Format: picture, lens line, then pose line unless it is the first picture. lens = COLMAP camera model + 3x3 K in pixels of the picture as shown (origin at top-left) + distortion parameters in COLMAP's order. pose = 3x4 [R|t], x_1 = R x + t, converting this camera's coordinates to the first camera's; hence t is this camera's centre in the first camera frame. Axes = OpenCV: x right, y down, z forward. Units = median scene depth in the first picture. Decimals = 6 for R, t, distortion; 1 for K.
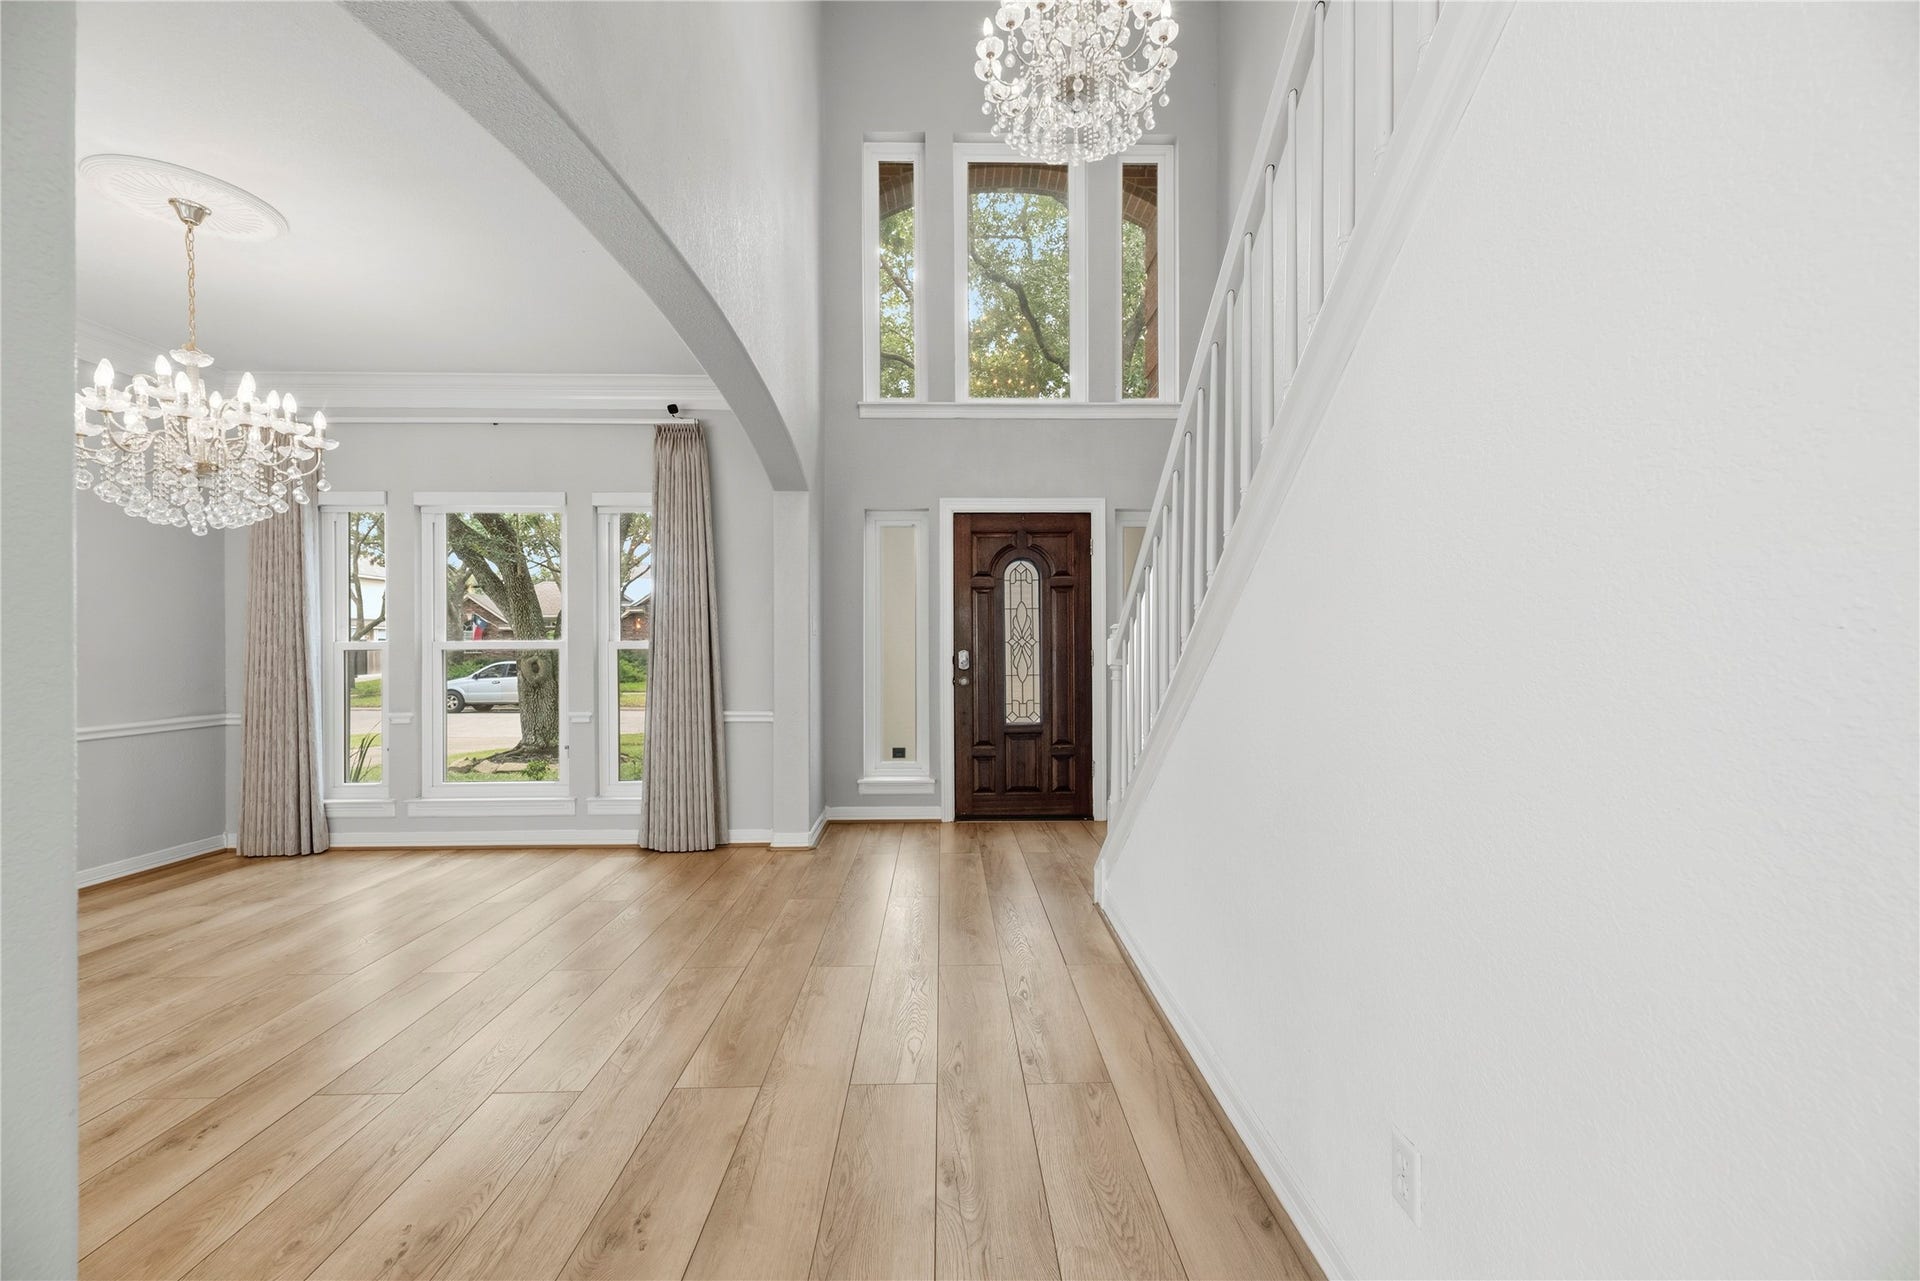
lens RADIAL K [[773.2, 0, 964.1], [0, 773.2, 651.2], [0, 0, 1]] dist [0.001541, -0.000575]
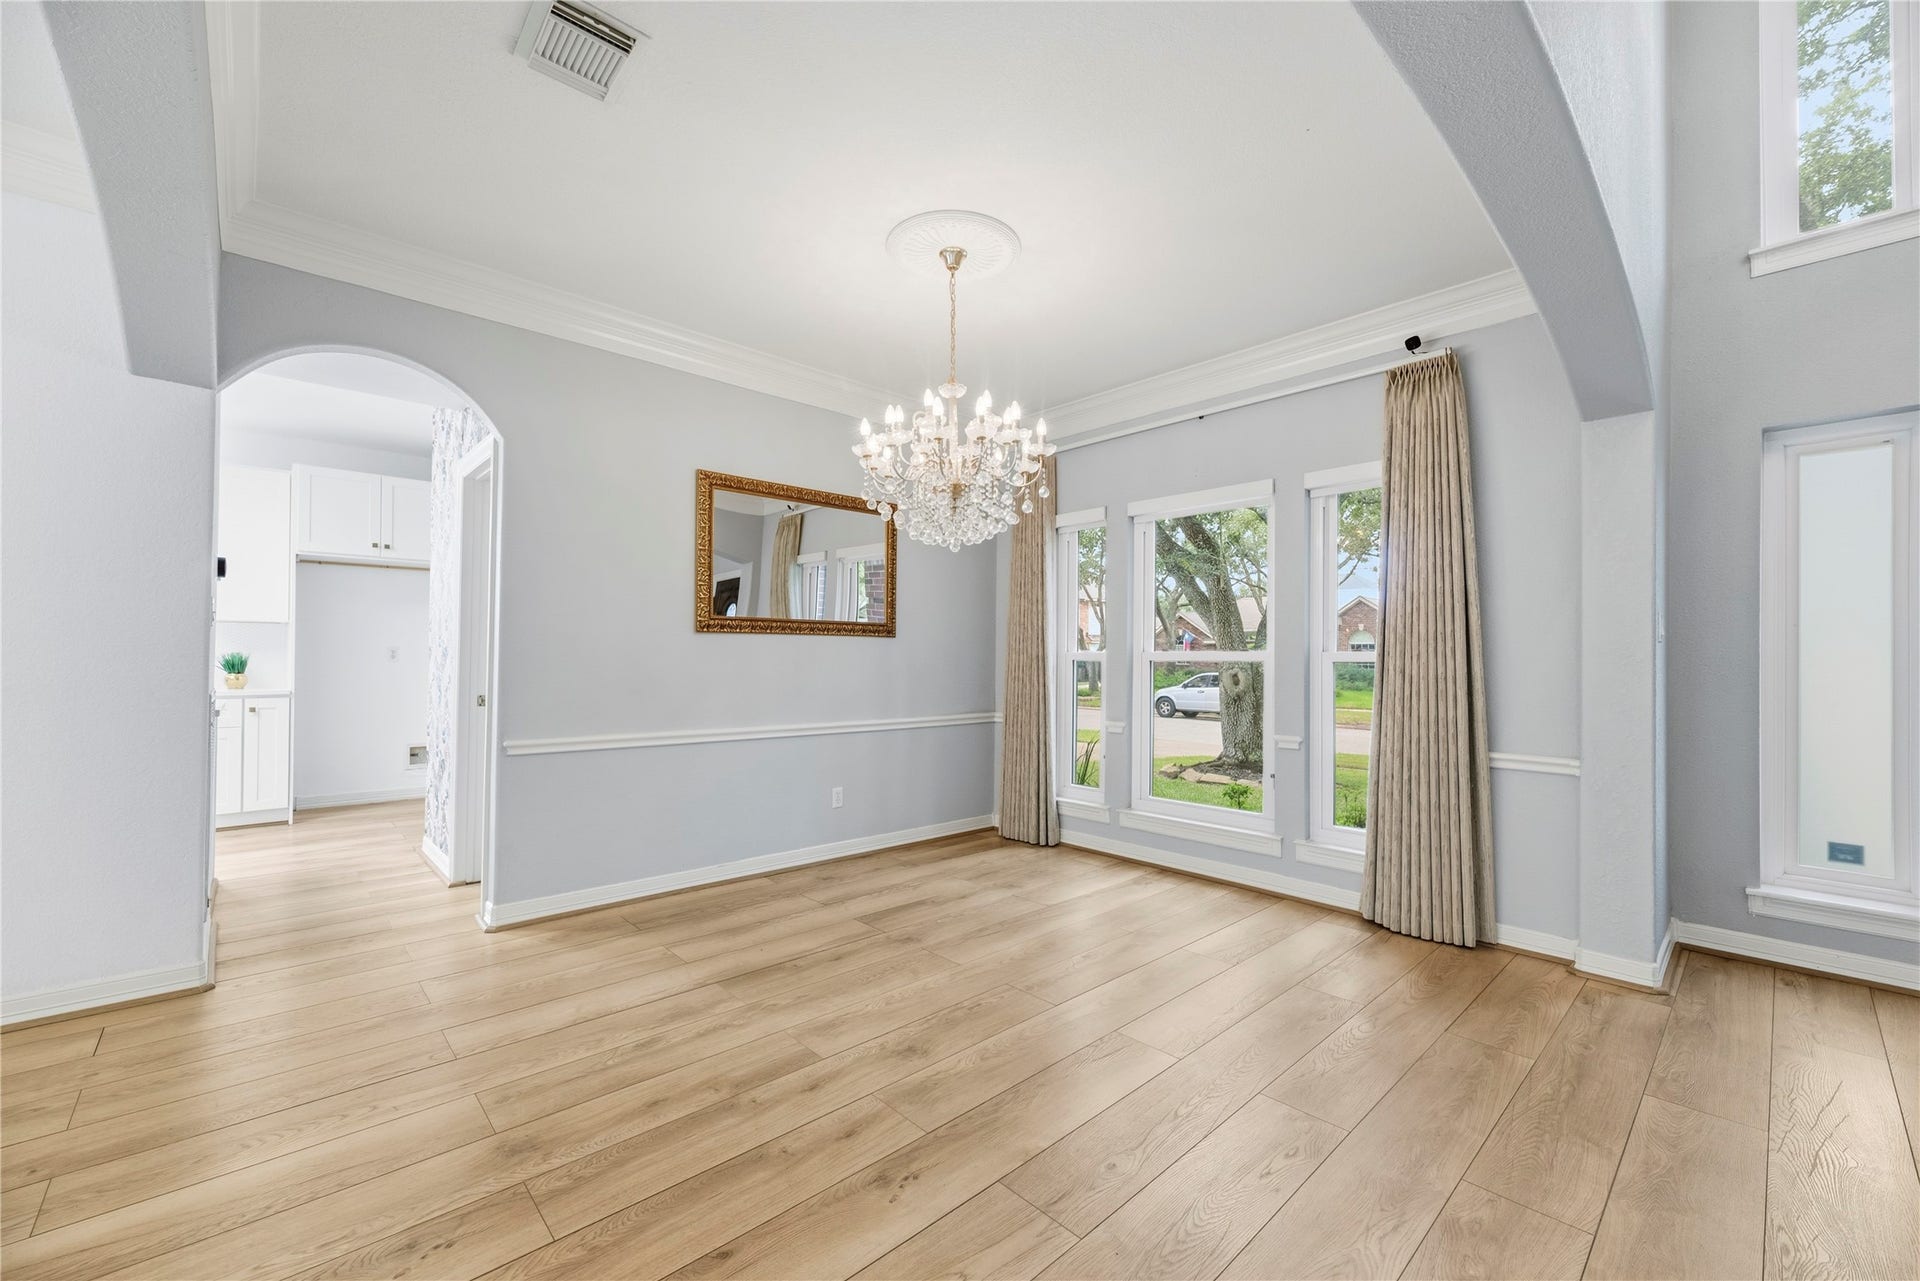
lens RADIAL K [[773.2, 0, 958.5], [0, 773.2, 649.4], [0, 0, 1]] dist [0.001541, -0.000575]
pose [[0.660429, -0.000656, -0.750888, -0.106308], [-0.014174, 0.999811, -0.013340, 0.000980], [0.750754, 0.019453, 0.660295, 0.181404]]
